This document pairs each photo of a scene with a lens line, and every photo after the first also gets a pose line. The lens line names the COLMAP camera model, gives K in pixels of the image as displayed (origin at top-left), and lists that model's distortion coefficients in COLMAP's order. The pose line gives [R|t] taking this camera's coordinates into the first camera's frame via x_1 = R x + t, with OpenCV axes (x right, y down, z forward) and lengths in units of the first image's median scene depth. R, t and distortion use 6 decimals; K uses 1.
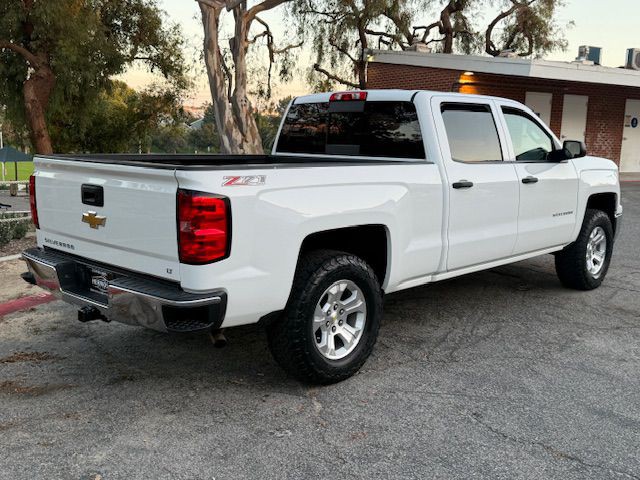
lens RADIAL K [[704.6, 0, 319.6], [0, 704.6, 253.1], [0, 0, 1]] dist [0.079449, 0.000000]
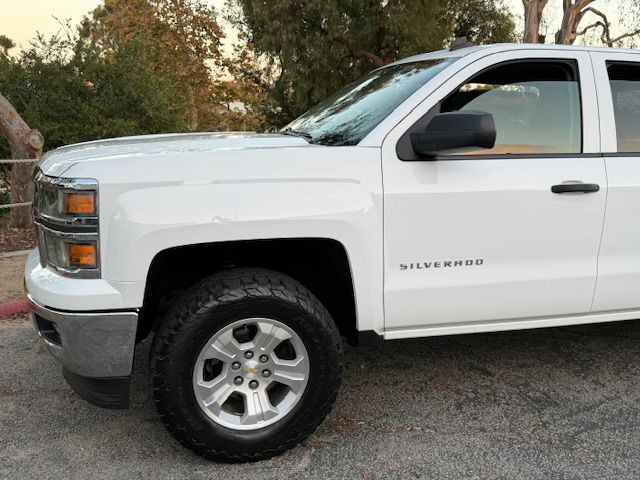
lens RADIAL K [[602.6, 0, 324.8], [0, 602.6, 238.9], [0, 0, 1]] dist [0.037475, 0.000000]
pose [[0.845169, 0.110669, -0.522916, 0.267705], [-0.106328, 0.993588, 0.038427, -0.040155], [0.523816, 0.023124, 0.851517, 0.377766]]
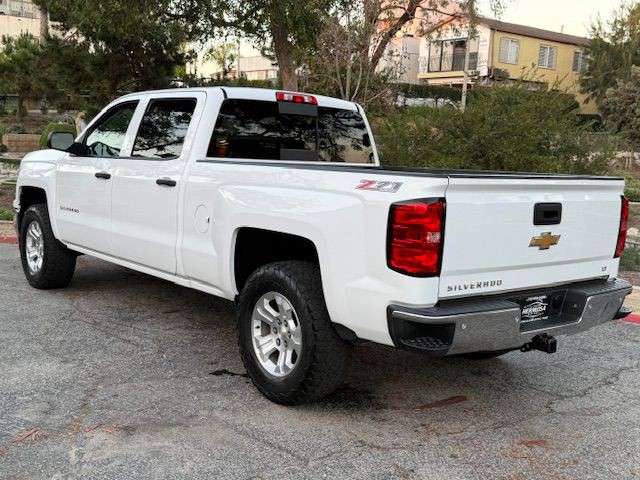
lens RADIAL K [[742.6, 0, 307.6], [0, 742.6, 243.3], [0, 0, 1]] dist [0.039718, 0.000000]
pose [[-0.196223, 0.103842, -0.975045, 1.272141], [-0.205209, 0.968009, 0.144390, -0.226004], [0.958846, 0.228421, -0.168636, 1.528067]]
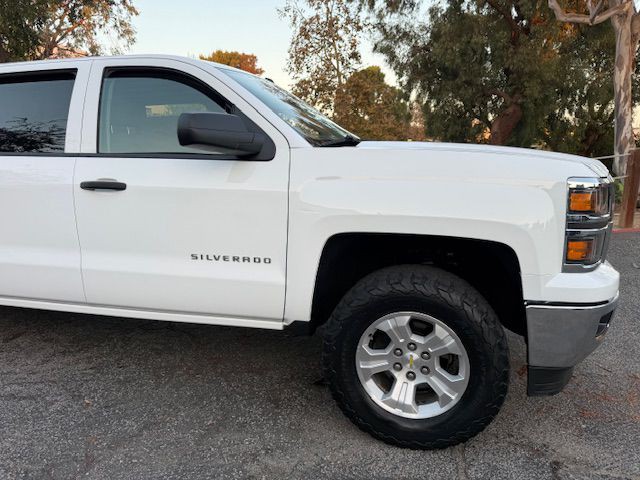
lens RADIAL K [[463.3, 0, 314.1], [0, 463.3, 238.2], [0, 0, 1]] dist [0.022298, -0.023623]
pose [[0.460024, 0.132965, -0.877894, 0.858996], [-0.137687, 0.987446, 0.077408, -0.135105], [0.877166, 0.085265, 0.472557, 1.158707]]
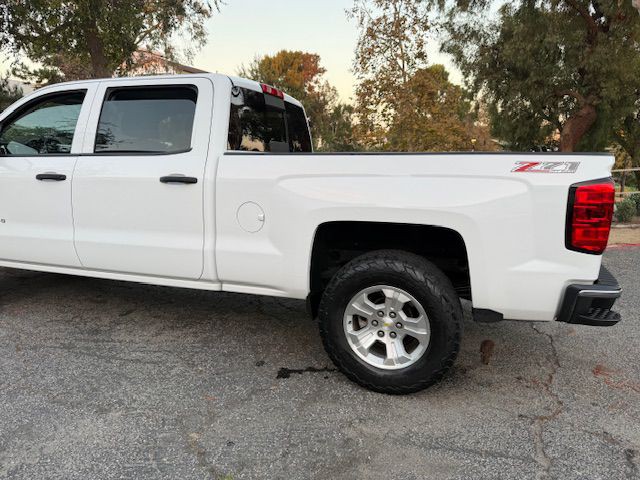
lens RADIAL K [[463.3, 0, 317.4], [0, 463.3, 237.3], [0, 0, 1]] dist [0.022298, -0.023623]
pose [[0.356469, 0.149793, -0.922221, 0.894458], [-0.164560, 0.981699, 0.095846, -0.130618], [0.919701, 0.117595, 0.374595, 1.093596]]
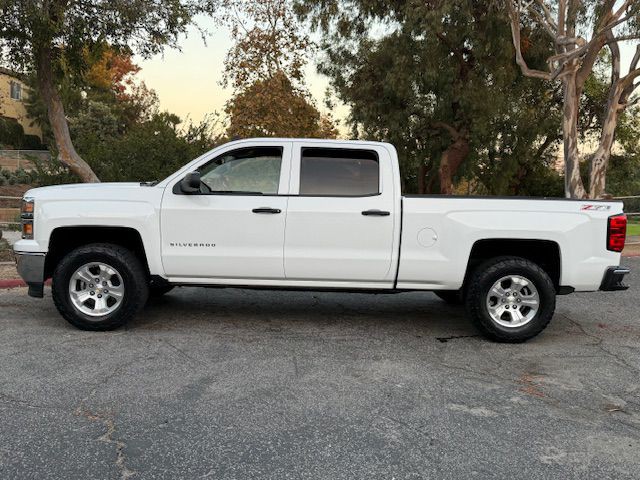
lens RADIAL K [[598.1, 0, 316.7], [0, 598.1, 235.1], [0, 0, 1]] dist [0.040730, 0.000000]
pose [[0.661289, 0.075095, -0.746363, 1.048991], [-0.151683, 0.987809, -0.035006, -0.021730], [0.734636, 0.136359, 0.664617, 0.330156]]
